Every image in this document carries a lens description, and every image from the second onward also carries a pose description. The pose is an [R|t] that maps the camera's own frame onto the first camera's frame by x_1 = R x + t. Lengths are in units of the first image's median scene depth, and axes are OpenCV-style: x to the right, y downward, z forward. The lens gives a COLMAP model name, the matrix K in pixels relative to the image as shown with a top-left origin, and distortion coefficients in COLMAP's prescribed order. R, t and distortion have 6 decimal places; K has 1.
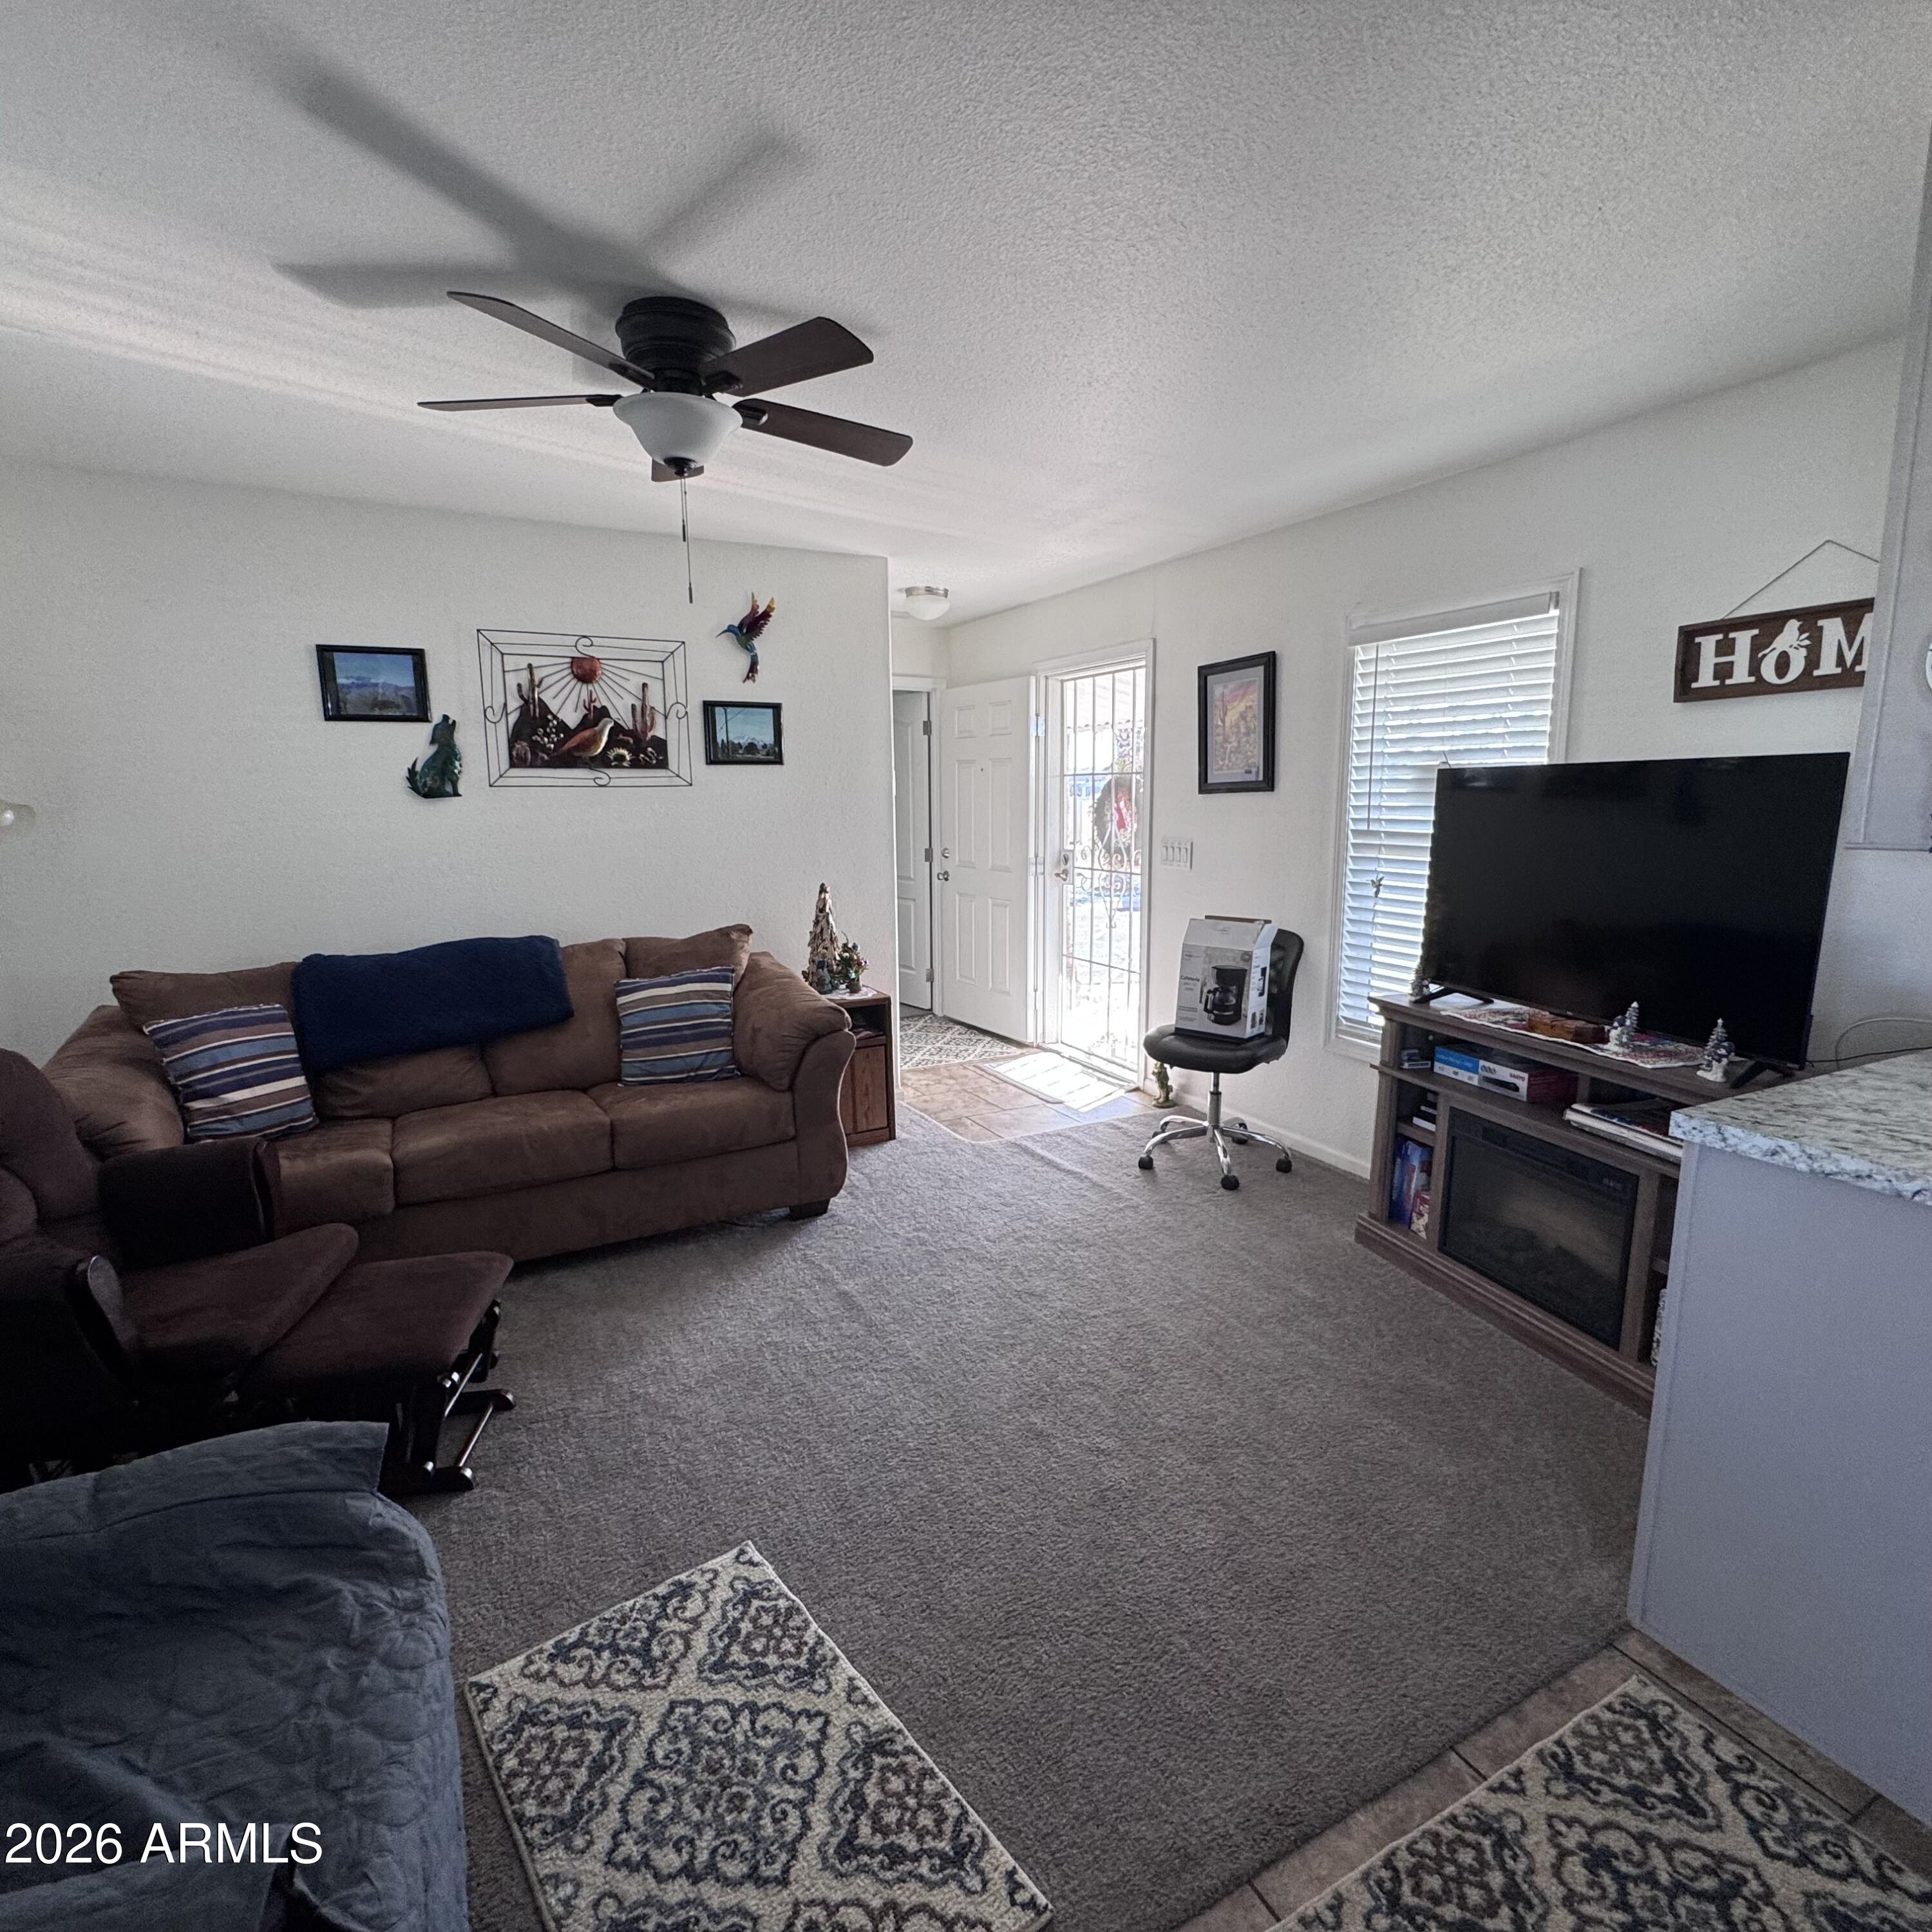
lens RADIAL K [[1028.6, 0, 961.7], [0, 1028.6, 957.1], [0, 0, 1]] dist [0.000686, -0.000434]
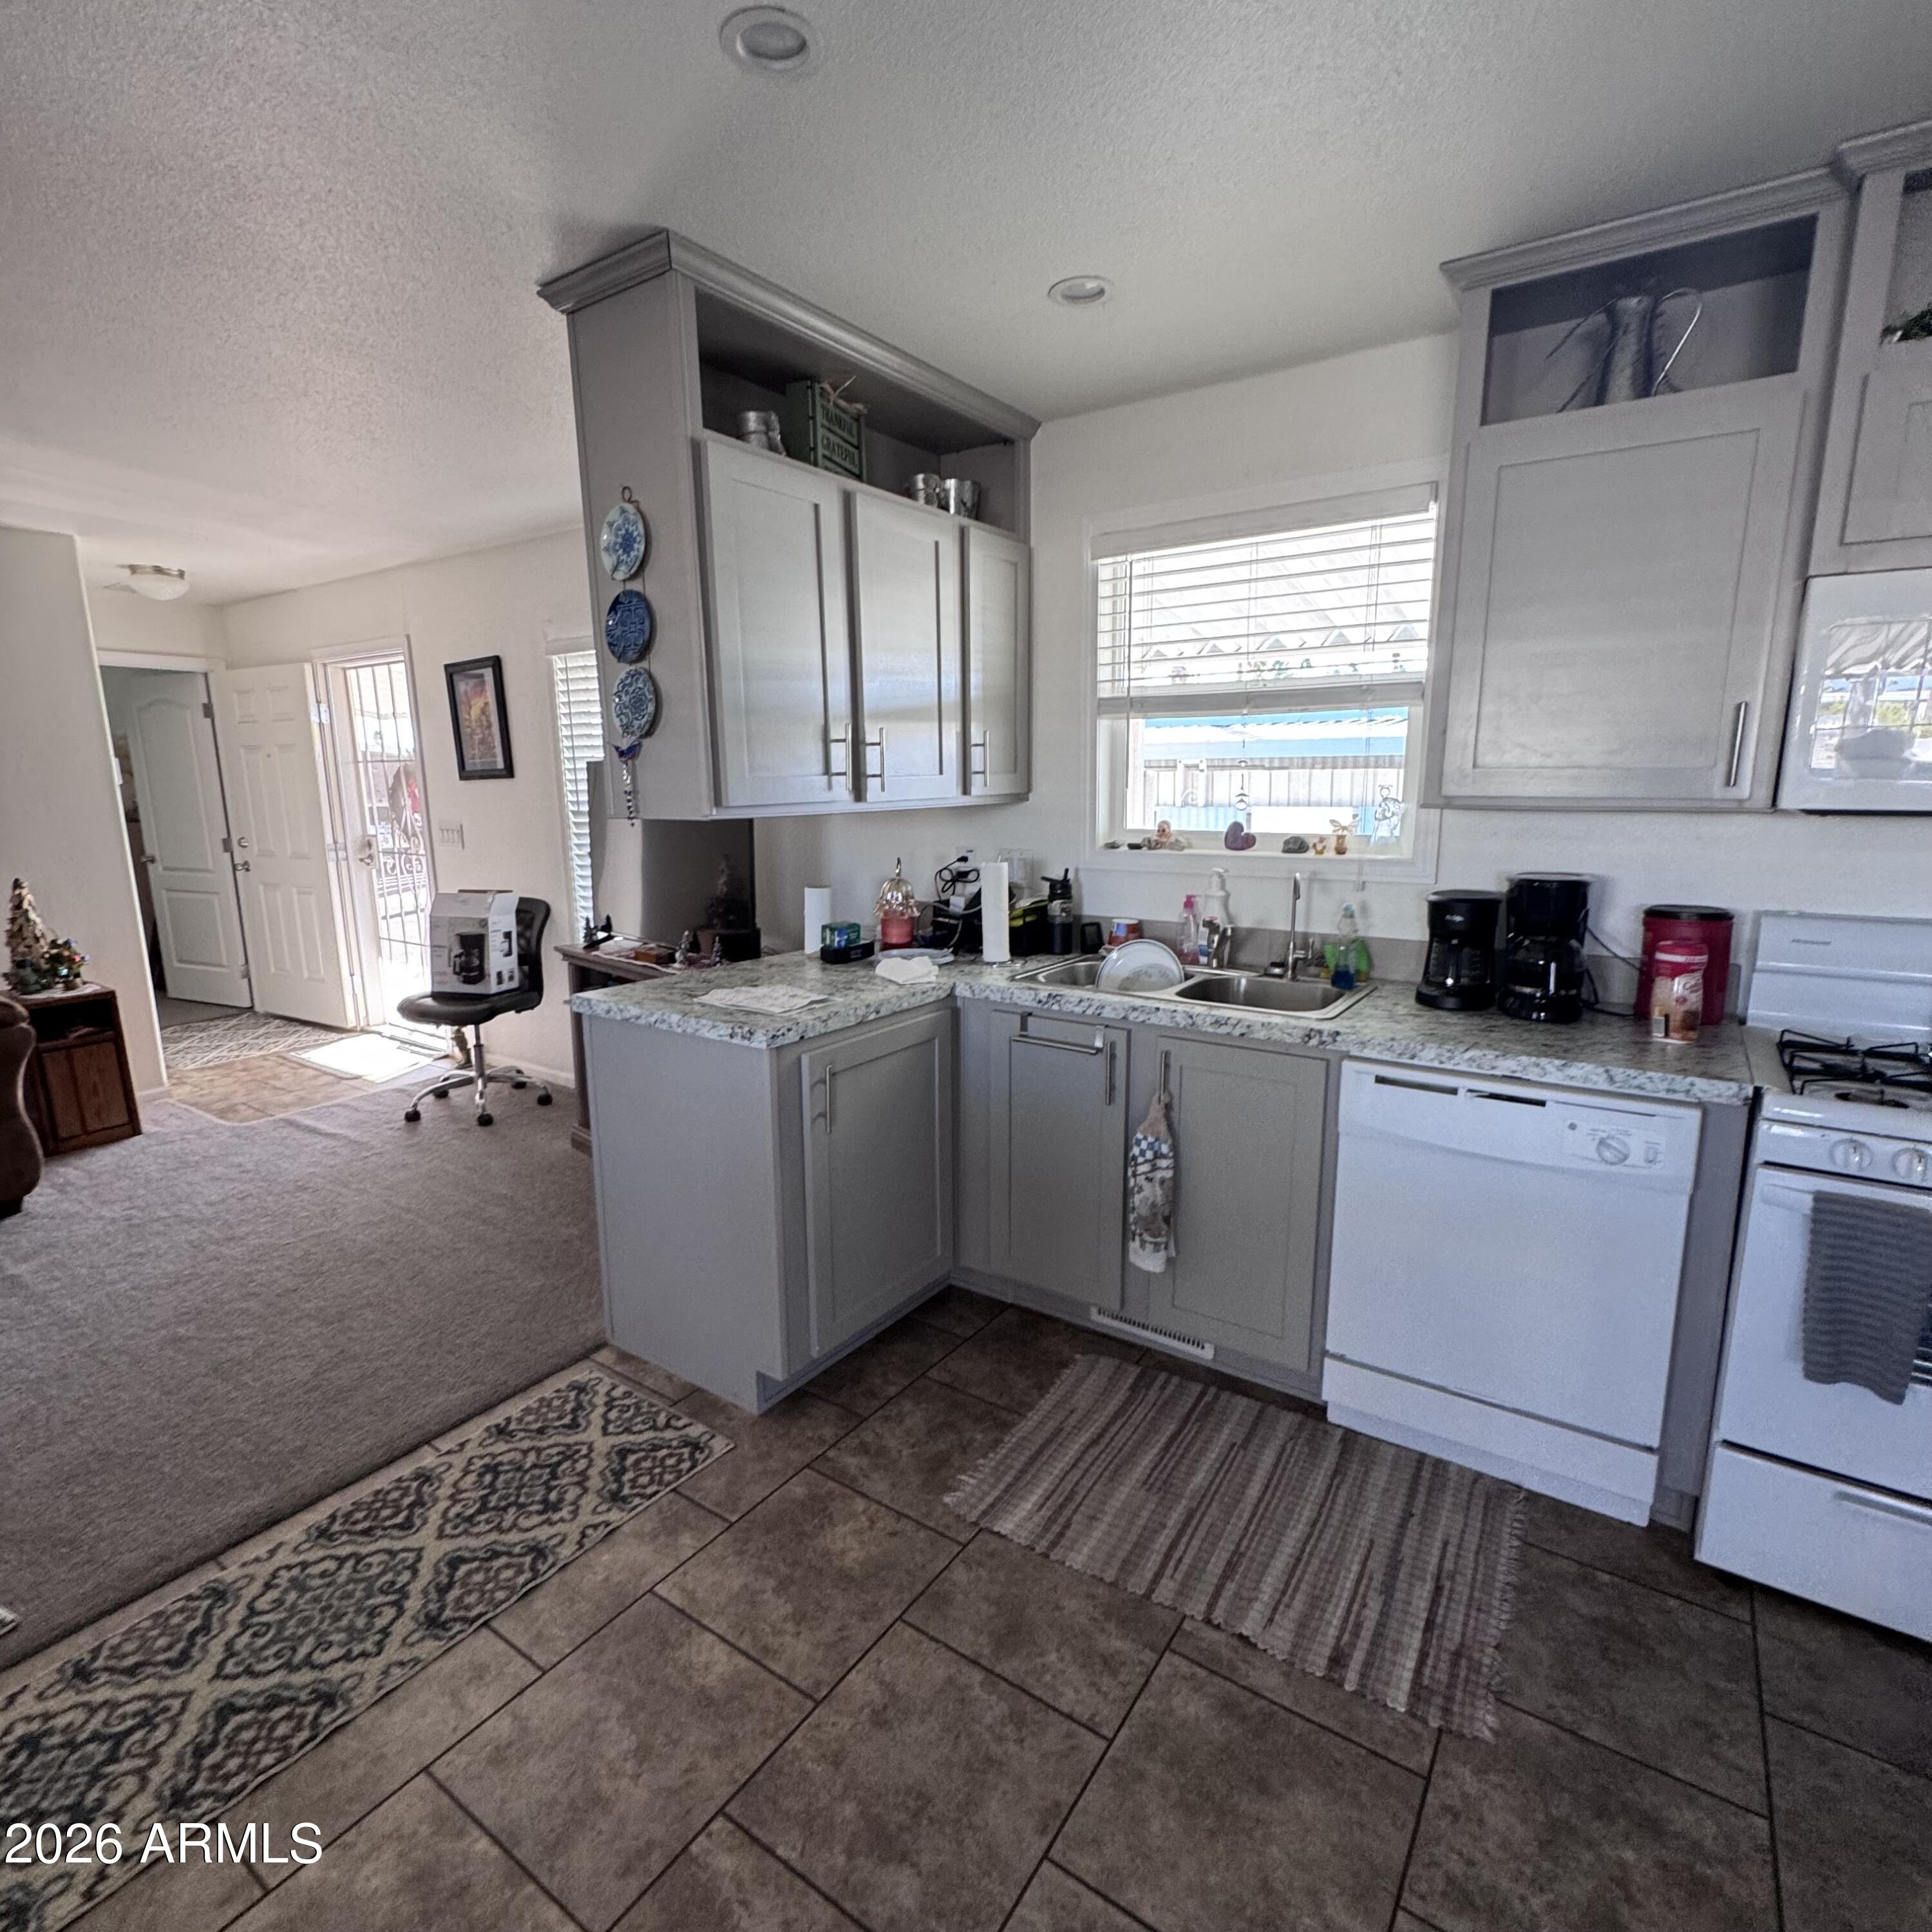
lens RADIAL K [[1028.6, 0, 961.7], [0, 1028.6, 957.1], [0, 0, 1]] dist [0.000686, -0.000434]
pose [[0.887273, -0.085239, 0.453300, 0.203761], [0.076923, 0.996358, 0.036790, 0.032750], [-0.454785, 0.002226, 0.890598, -0.239876]]
